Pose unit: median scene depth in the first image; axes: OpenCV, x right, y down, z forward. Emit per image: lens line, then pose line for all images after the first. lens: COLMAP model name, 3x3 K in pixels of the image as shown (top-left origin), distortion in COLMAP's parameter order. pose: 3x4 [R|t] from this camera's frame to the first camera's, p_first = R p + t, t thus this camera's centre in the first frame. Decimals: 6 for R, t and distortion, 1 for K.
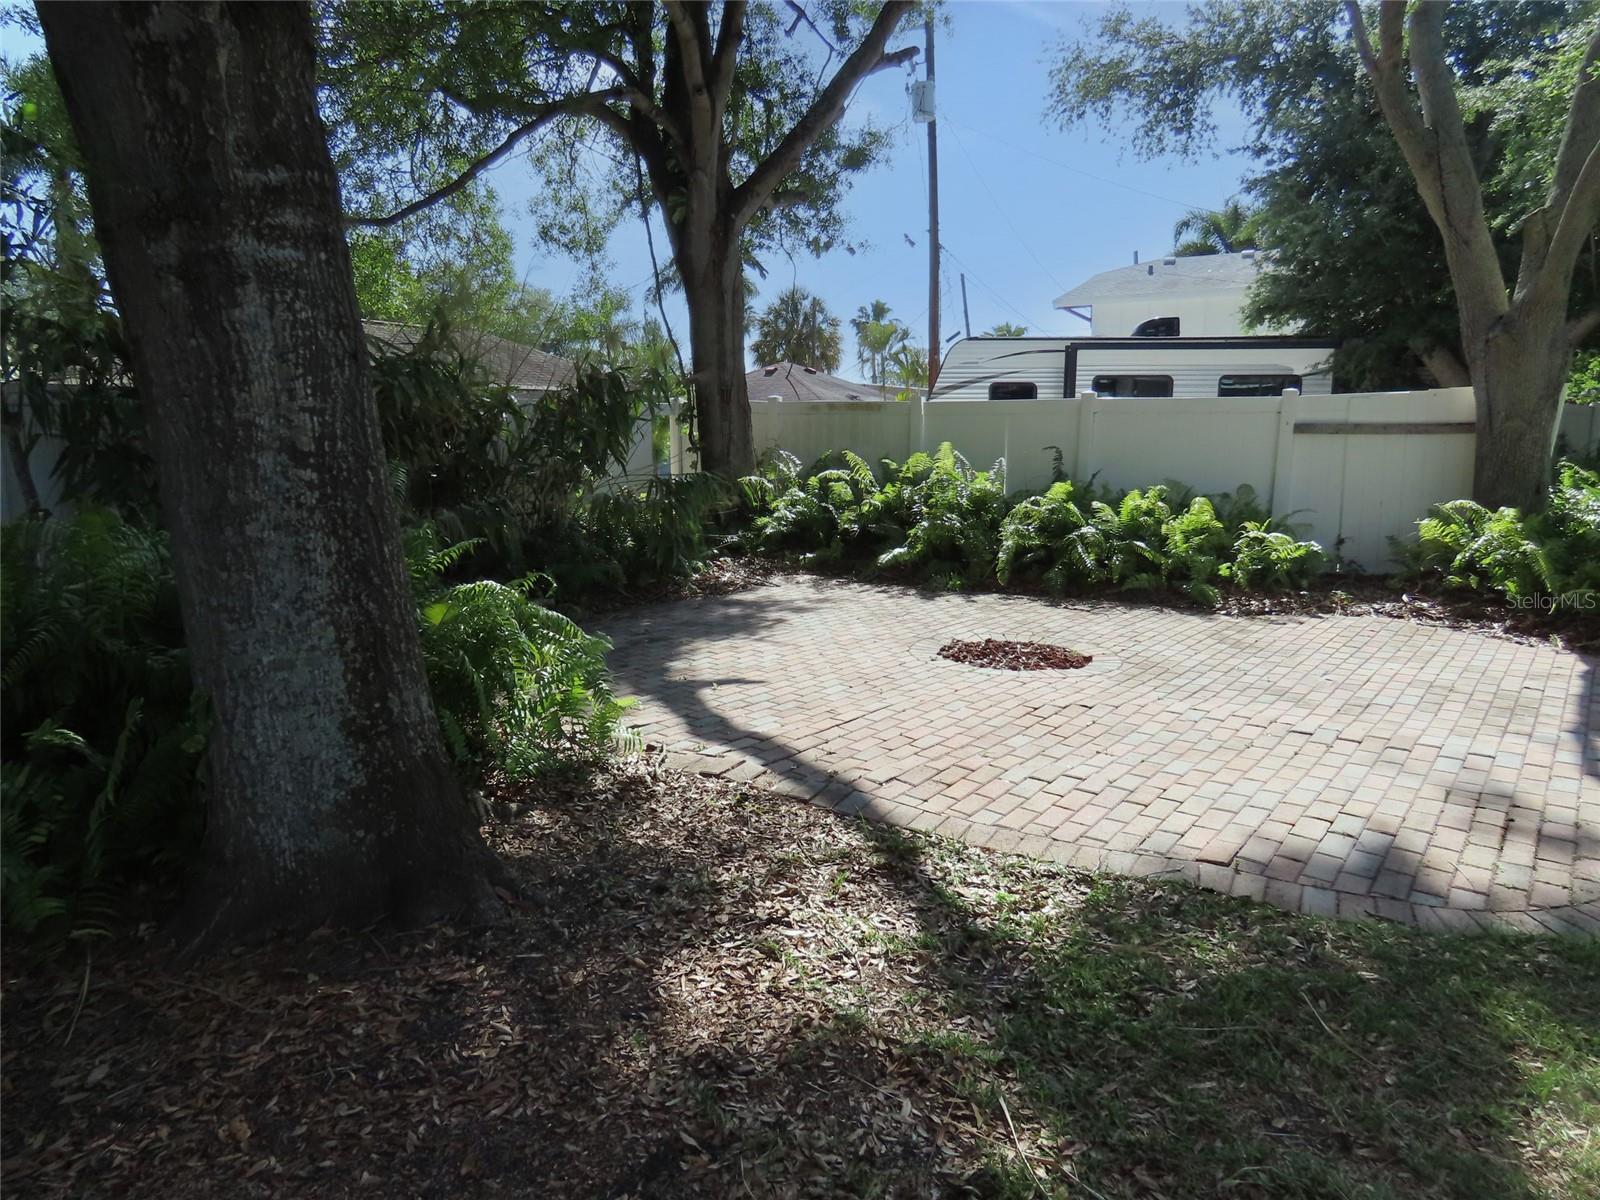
lens RADIAL K [[1025.0, 0, 801.8], [0, 1025.0, 597.5], [0, 0, 1]] dist [0.001118, 0.004282]
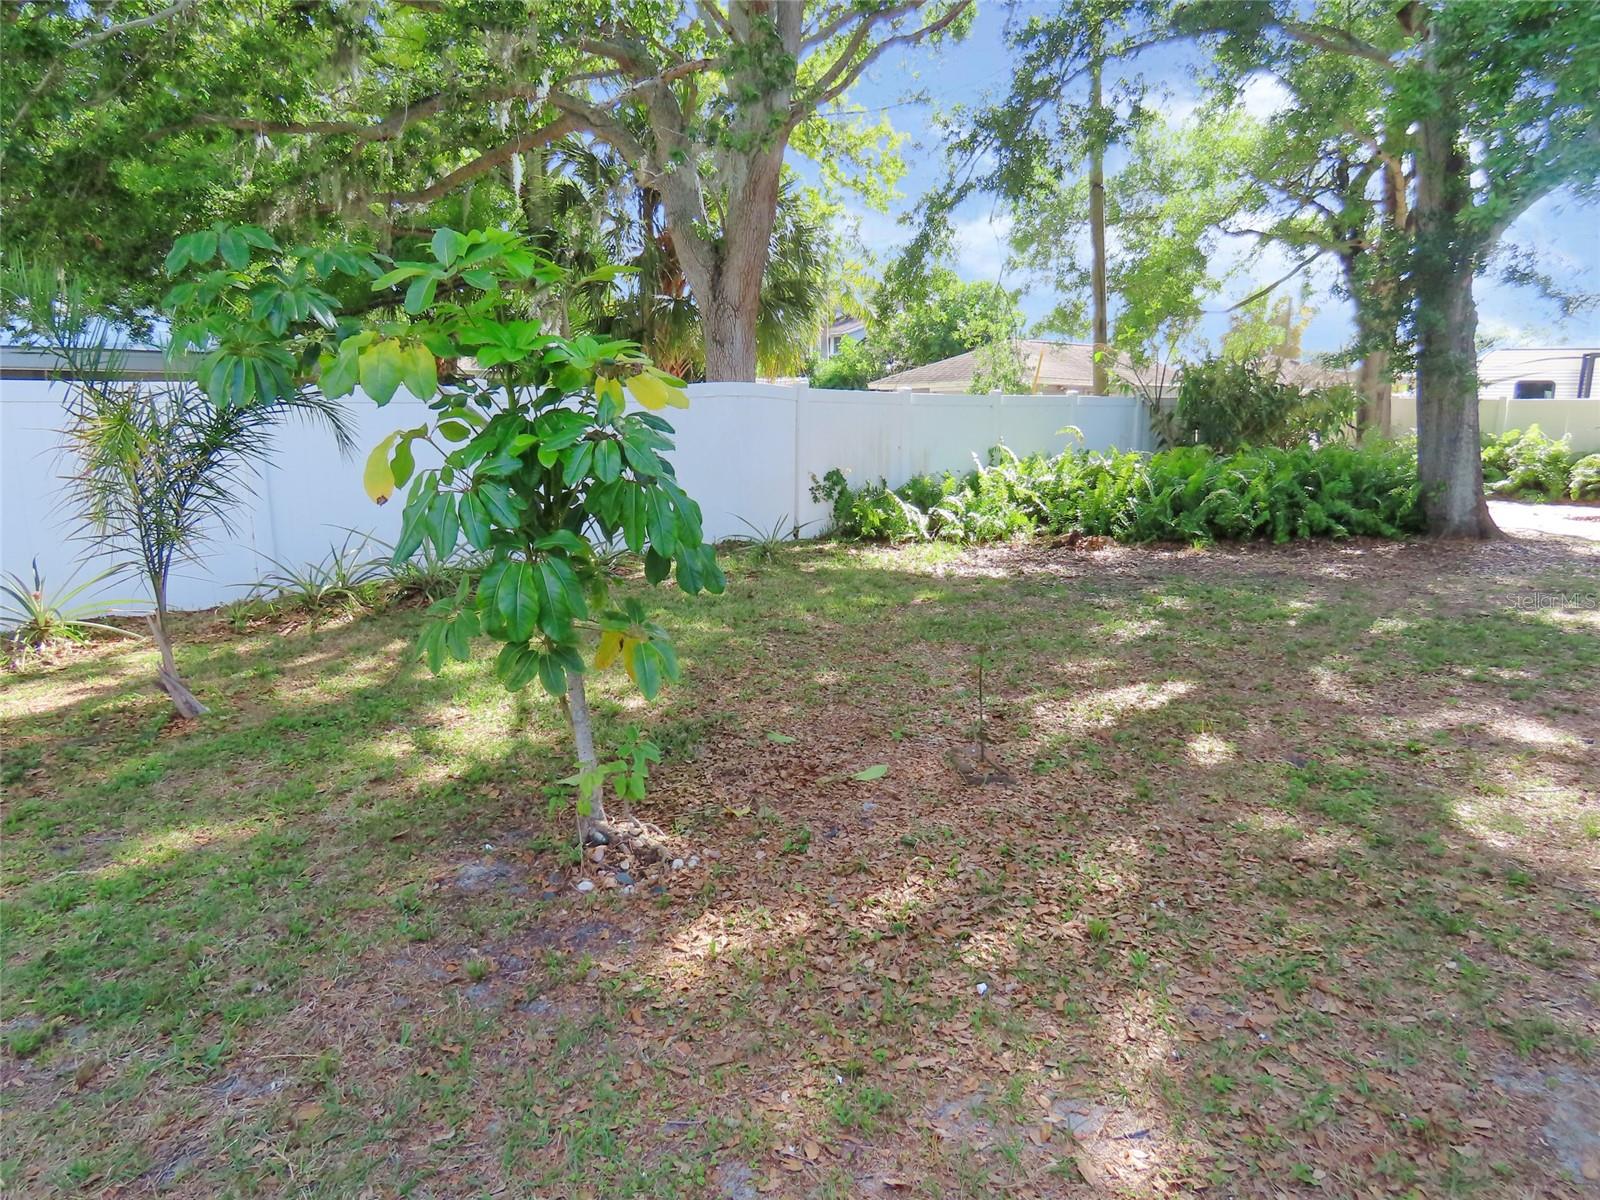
lens RADIAL K [[1025.0, 0, 800.3], [0, 1025.0, 599.9], [0, 0, 1]] dist [0.001118, 0.004282]
pose [[0.946261, 0.063435, -0.317122, -0.515189], [-0.056583, 0.997923, 0.030779, 0.183758], [0.318416, -0.011181, 0.947885, -1.181852]]
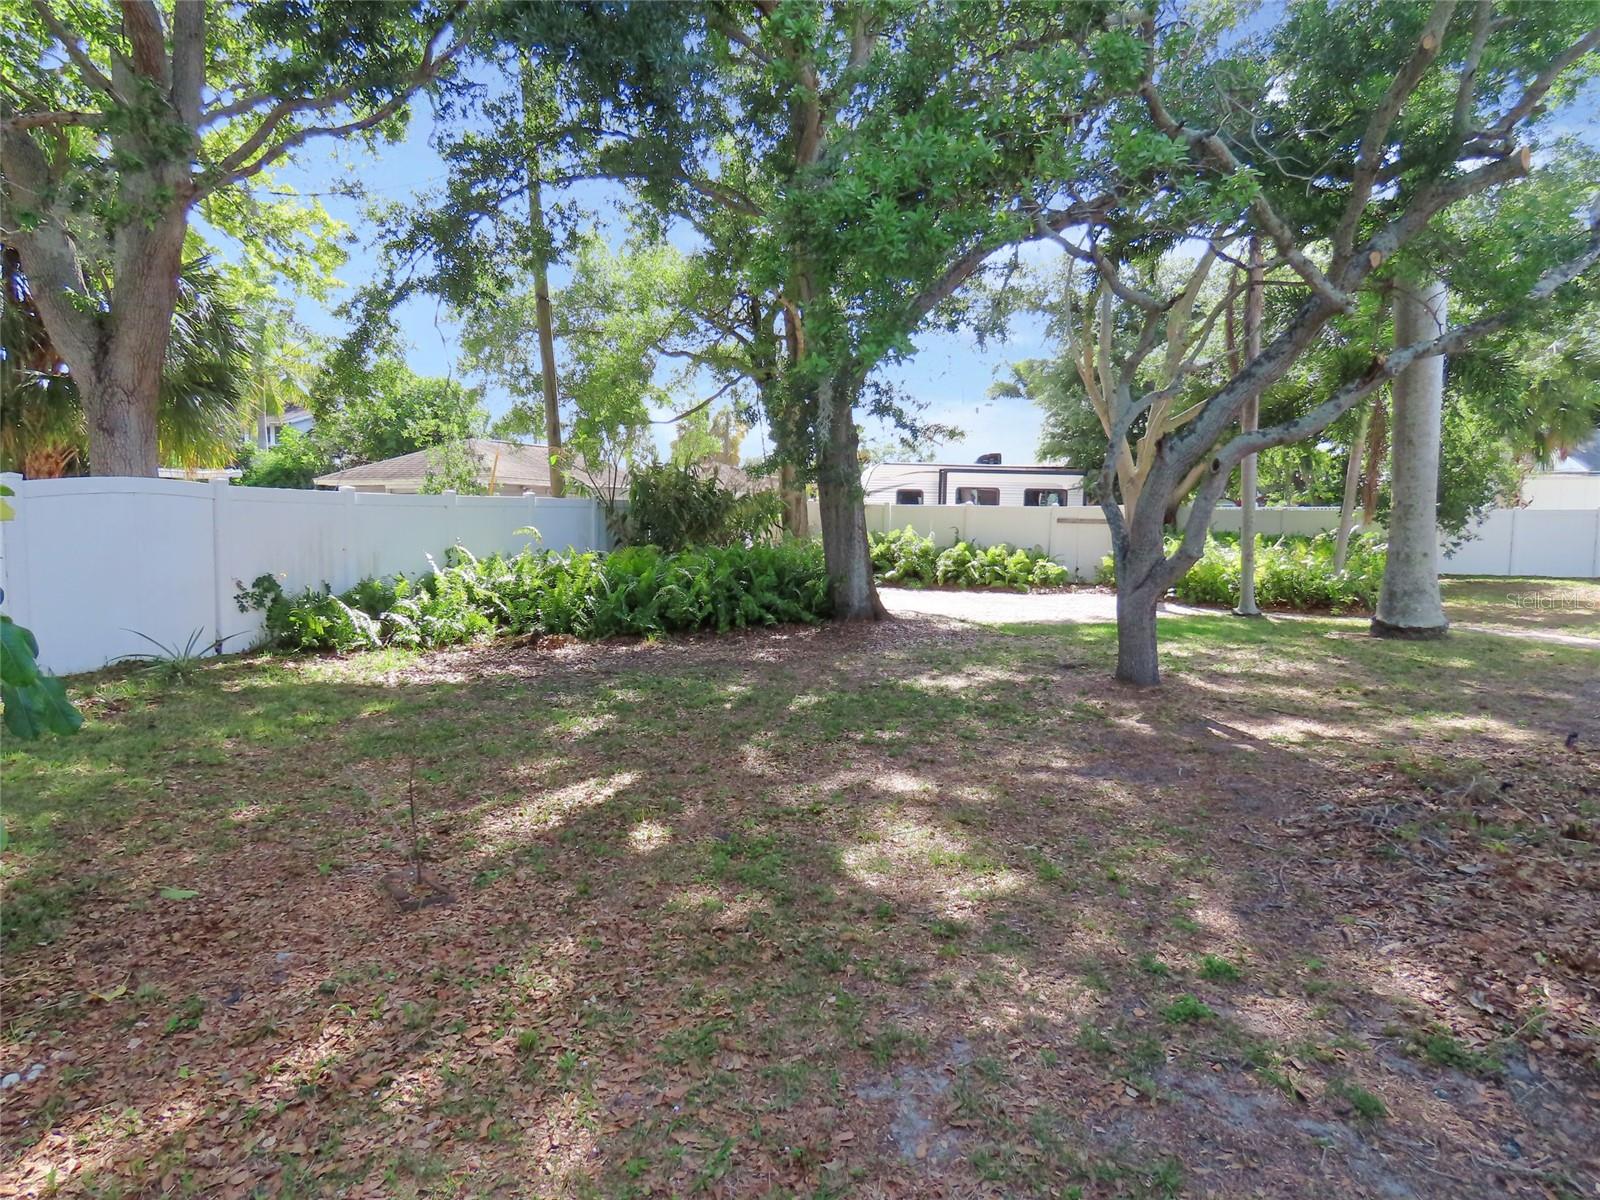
lens RADIAL K [[1025.0, 0, 799.2], [0, 1025.0, 600.1], [0, 0, 1]] dist [0.001118, 0.004282]
pose [[0.985492, -0.000607, 0.169719, -0.497054], [0.013205, 0.997237, -0.073108, 0.179561], [-0.169205, 0.074289, 0.982777, -1.187362]]
